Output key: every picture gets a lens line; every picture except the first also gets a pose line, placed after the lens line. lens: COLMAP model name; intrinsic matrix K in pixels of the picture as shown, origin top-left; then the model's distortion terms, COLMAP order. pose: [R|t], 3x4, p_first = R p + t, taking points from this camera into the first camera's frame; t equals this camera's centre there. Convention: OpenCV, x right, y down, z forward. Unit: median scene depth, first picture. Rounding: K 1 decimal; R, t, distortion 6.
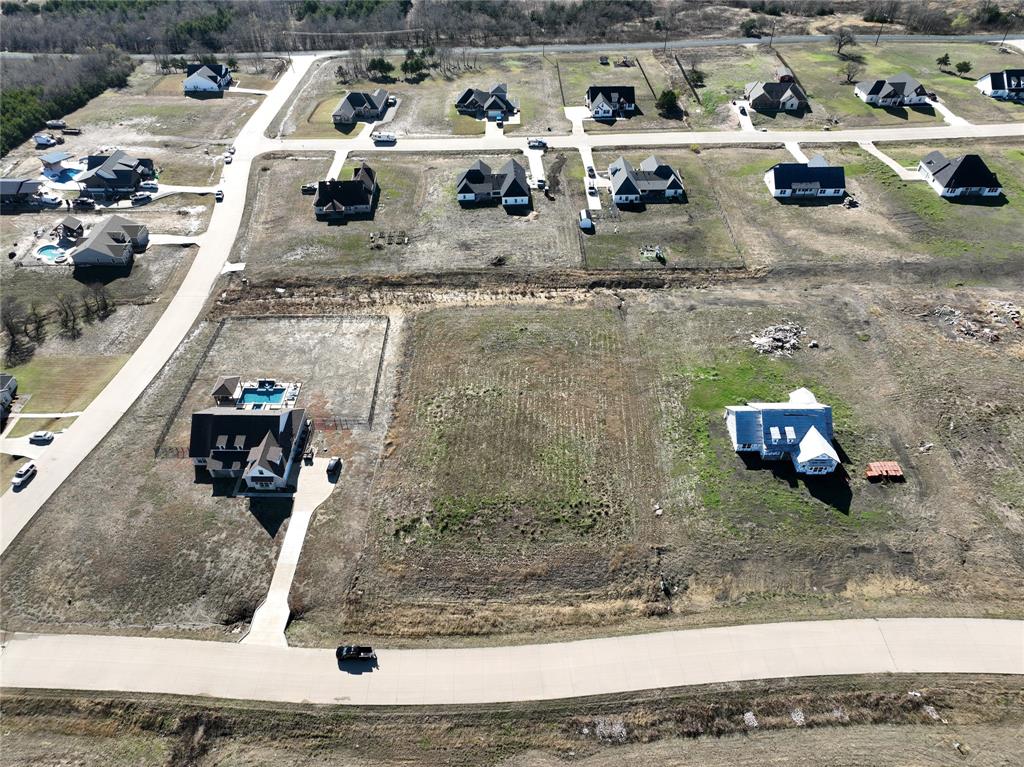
lens RADIAL K [[723.8, 0, 508.1], [0, 723.8, 381.5], [0, 0, 1]] dist [0.000679, 0.015635]
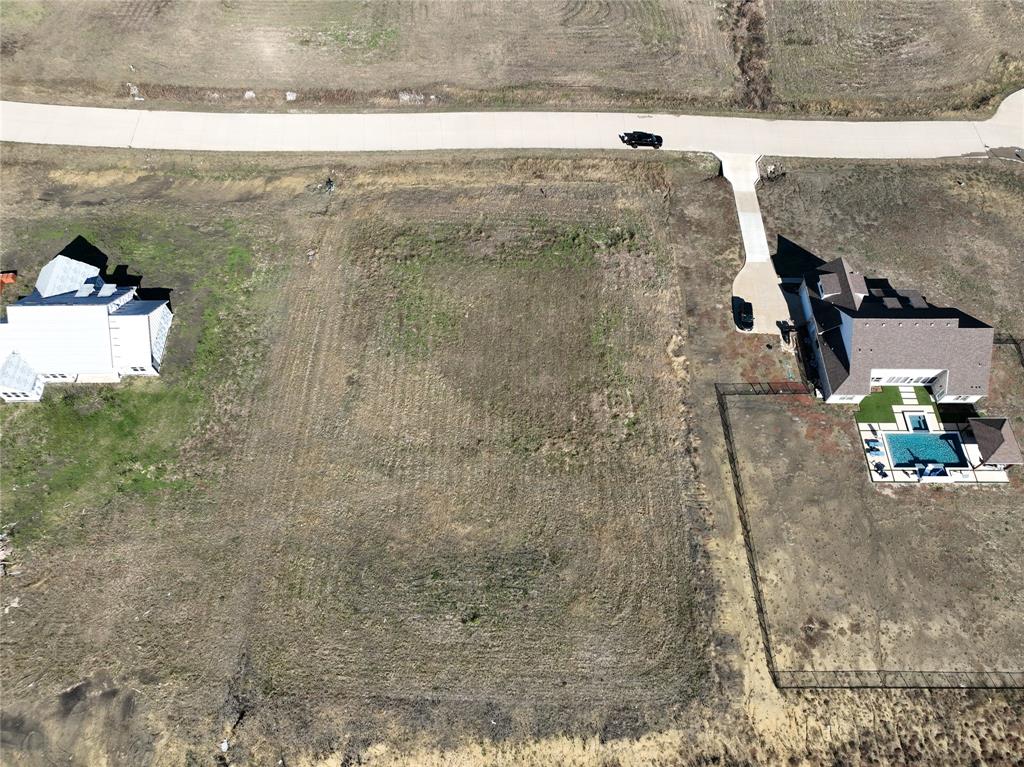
lens RADIAL K [[723.8, 0, 508.2], [0, 723.8, 387.3], [0, 0, 1]] dist [0.000679, 0.015635]
pose [[-0.999887, 0.014658, -0.003299, -0.005137], [-0.006481, -0.222702, 0.974865, -0.633743], [0.013555, 0.974776, 0.222772, 0.972122]]
